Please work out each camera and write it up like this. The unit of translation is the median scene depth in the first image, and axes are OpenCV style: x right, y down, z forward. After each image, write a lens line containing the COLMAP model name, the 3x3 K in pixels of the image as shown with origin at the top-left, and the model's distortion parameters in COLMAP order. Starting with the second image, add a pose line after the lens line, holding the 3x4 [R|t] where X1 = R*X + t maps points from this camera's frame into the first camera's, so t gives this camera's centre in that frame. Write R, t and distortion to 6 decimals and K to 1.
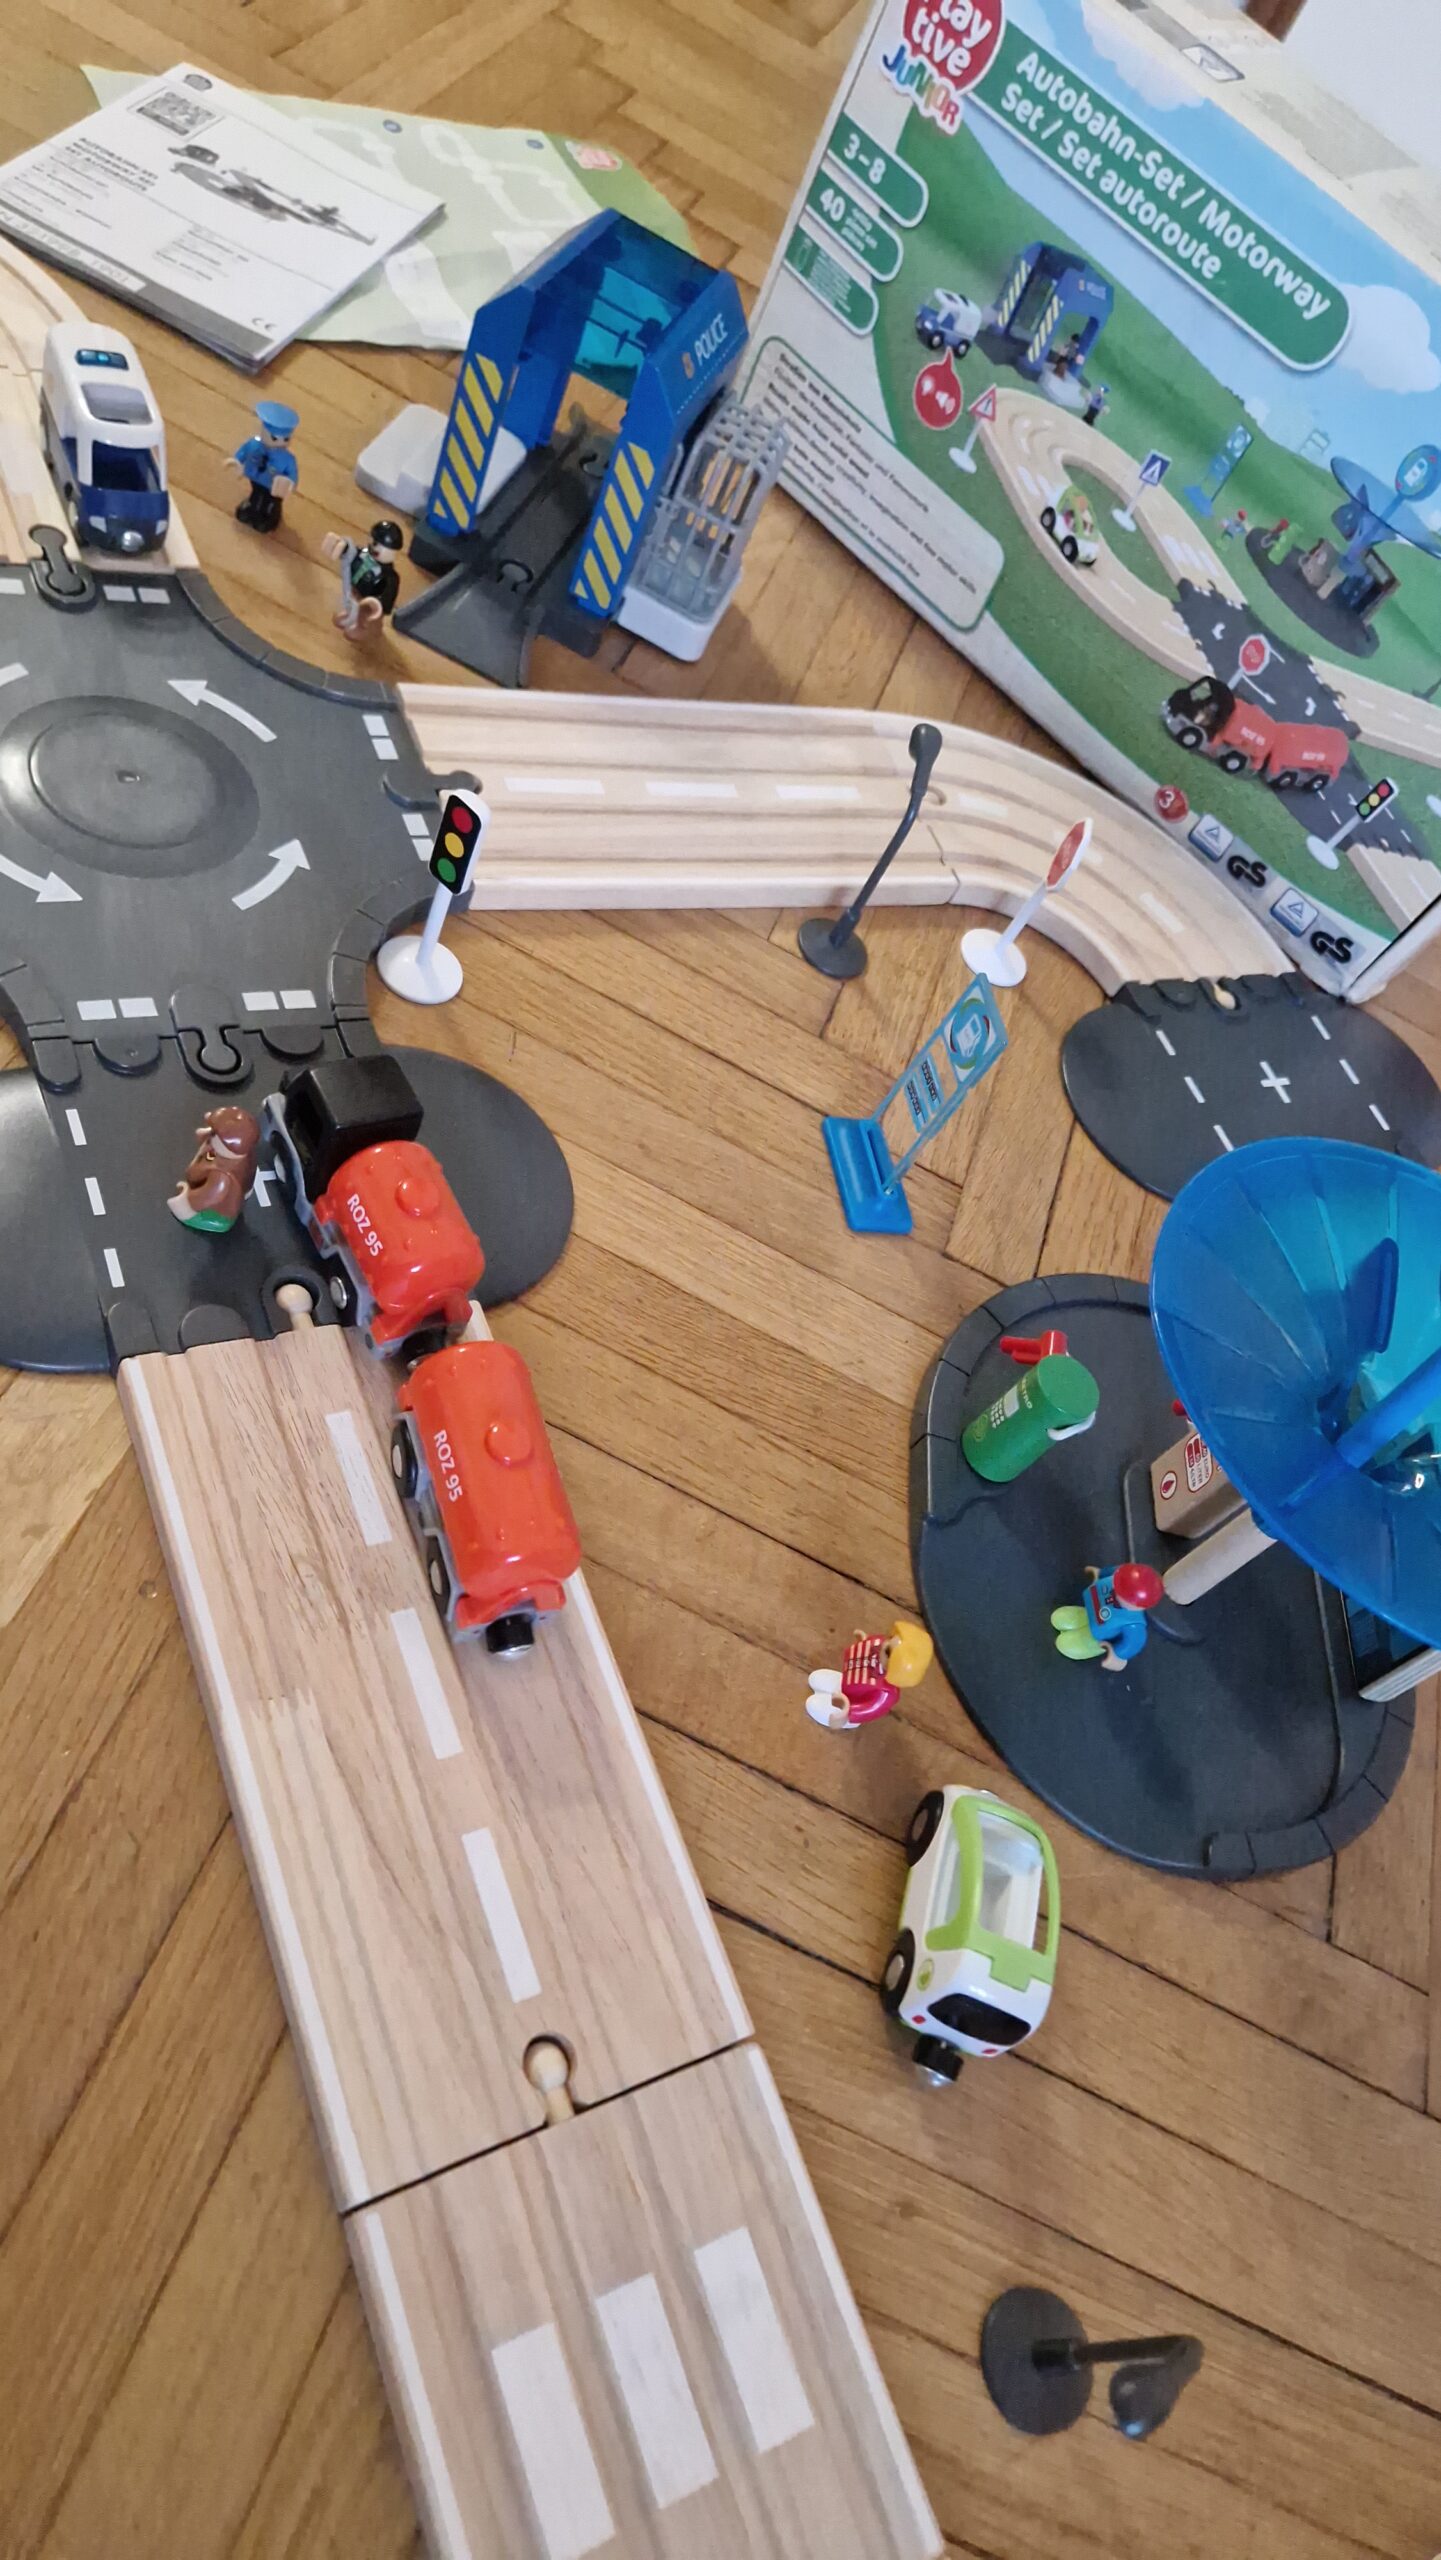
lens RADIAL K [[1740.7, 0, 720.5], [0, 1740.7, 1280.0], [0, 0, 1]] dist [0.070297, -0.067464]
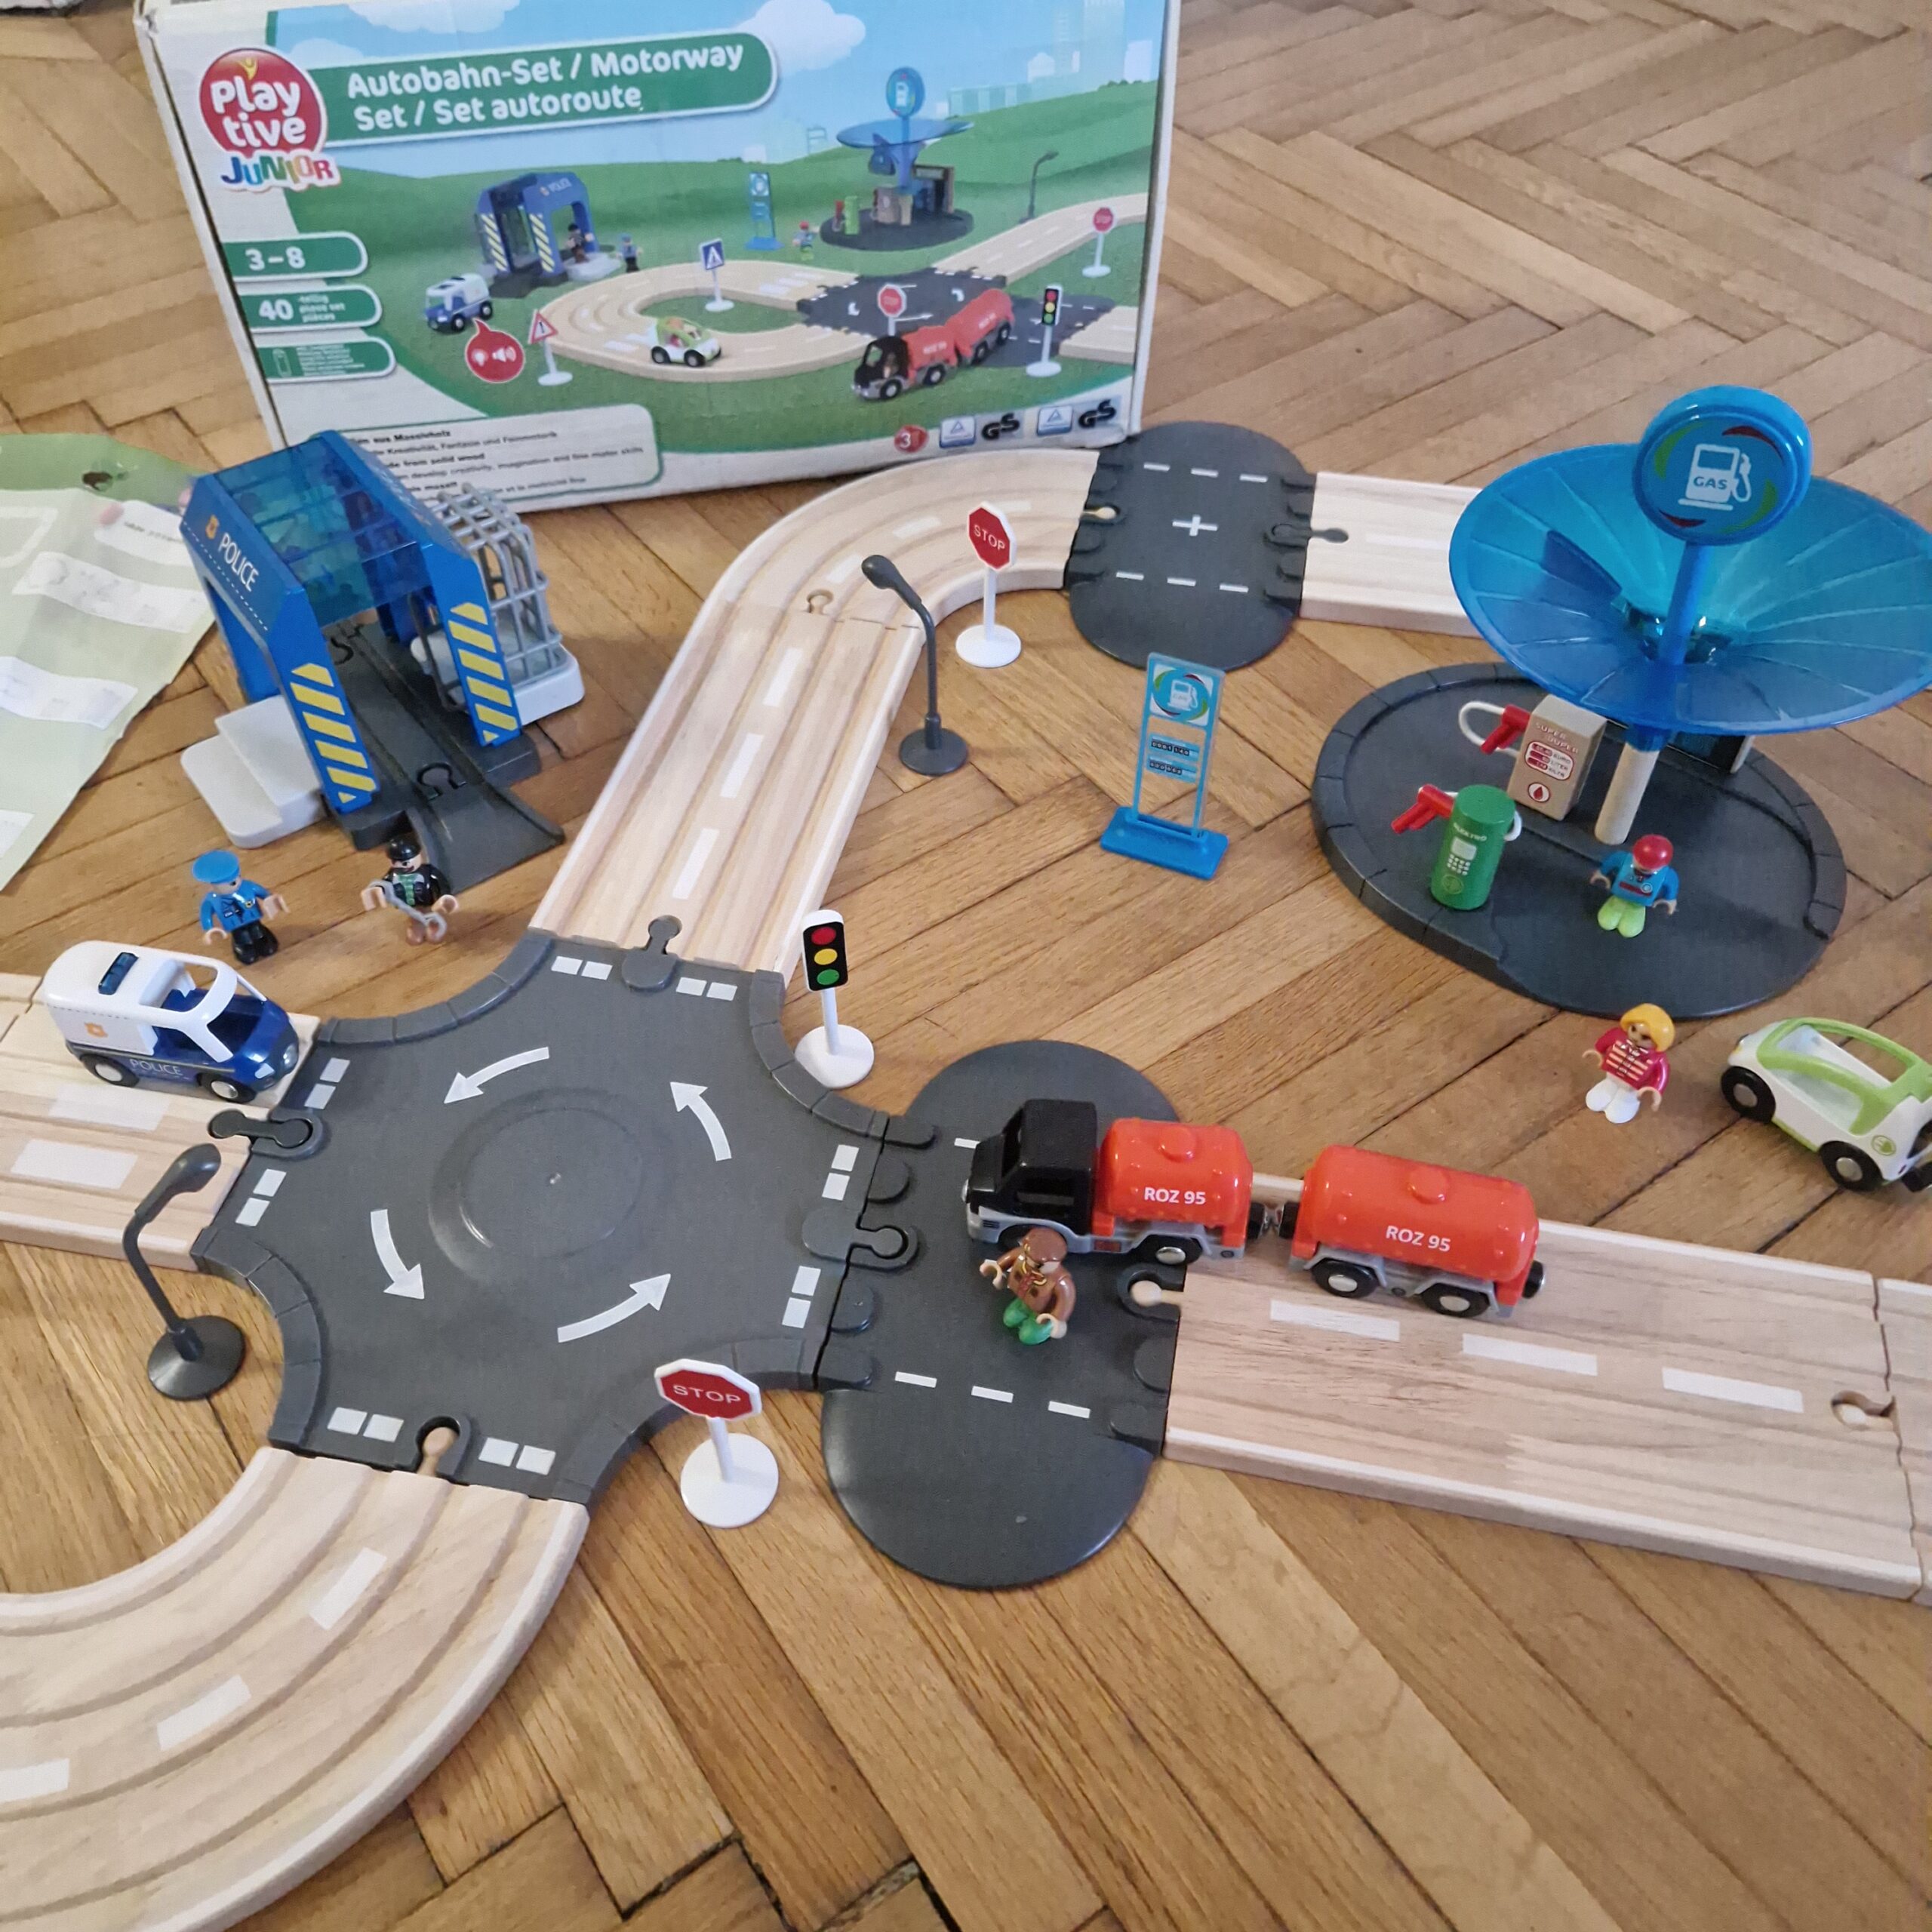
lens RADIAL K [[1750.3, 0, 954.4], [0, 1750.3, 966.0], [0, 0, 1]] dist [0.070390, -0.074530]
pose [[0.538524, -0.810989, 0.228668, -0.278138], [0.790505, 0.580214, 0.196096, -0.302920], [-0.291708, 0.075161, 0.953550, -0.047427]]
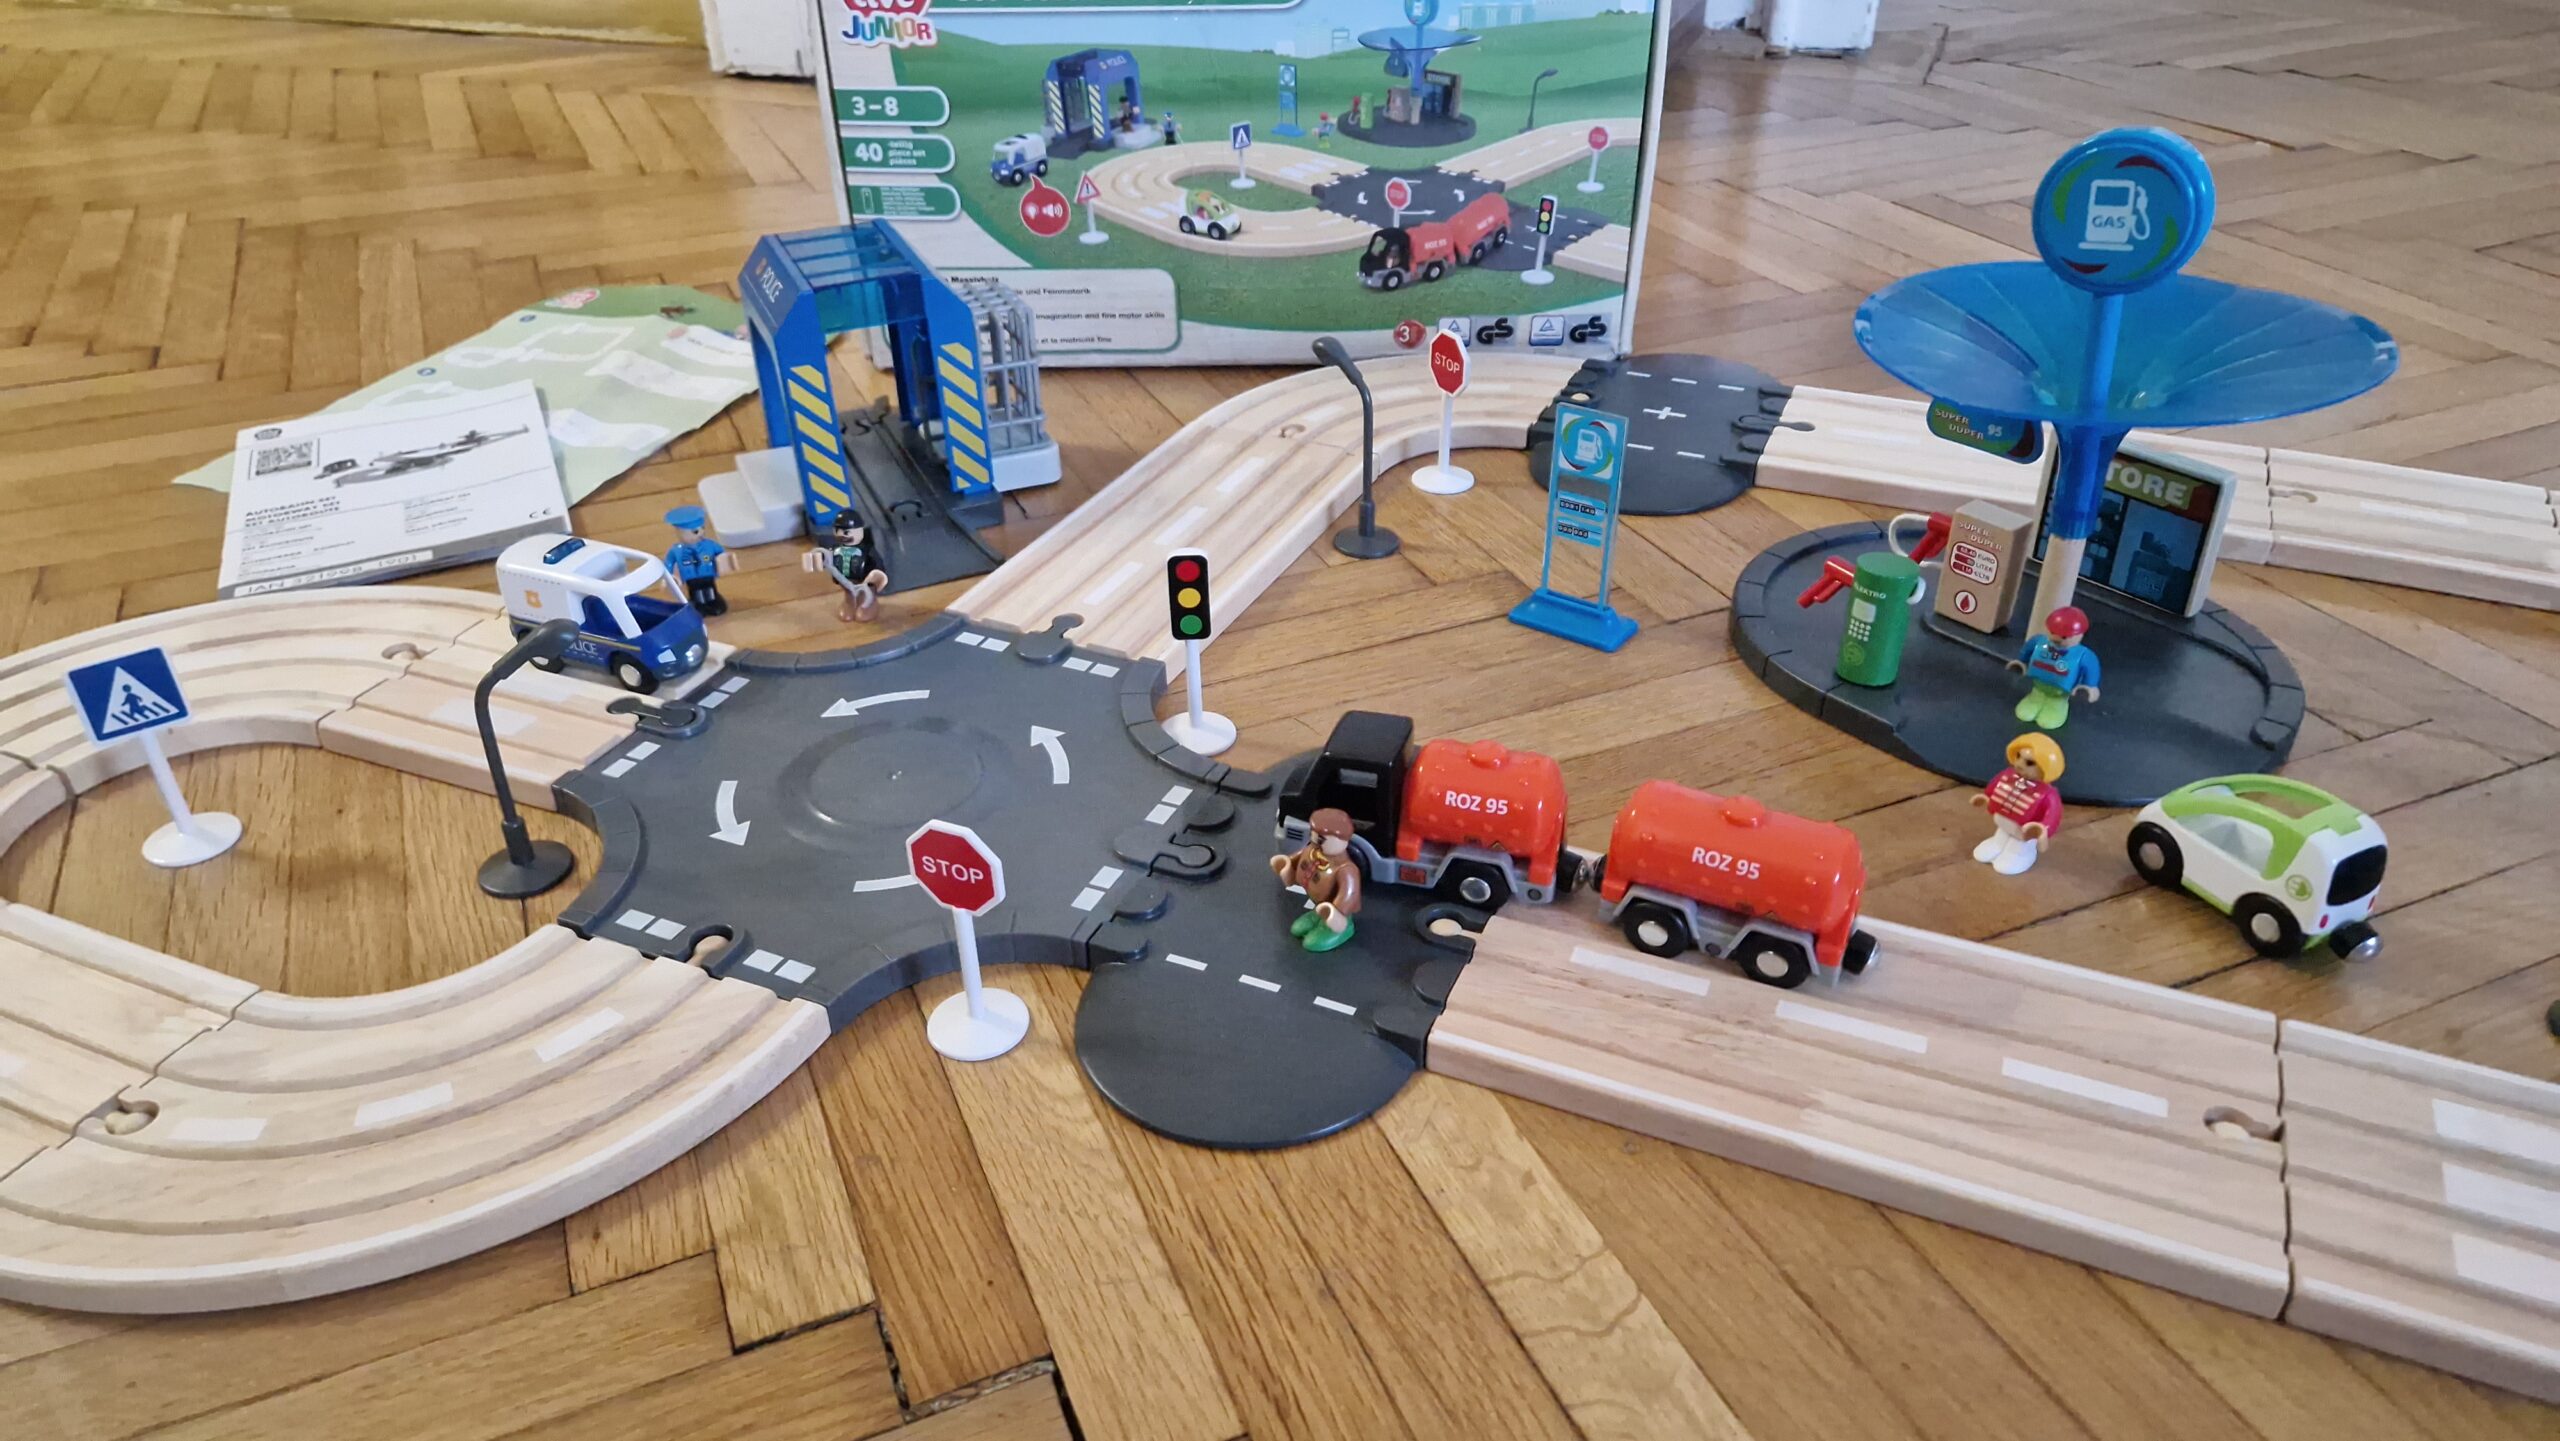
lens RADIAL K [[1740.7, 0, 1280.7], [0, 1740.7, 711.0], [0, 0, 1]] dist [0.070297, -0.067464]
pose [[0.682637, -0.648705, 0.336435, -0.409379], [0.713231, 0.691680, -0.113490, -0.022961], [-0.159084, 0.317428, 0.934843, -0.021731]]
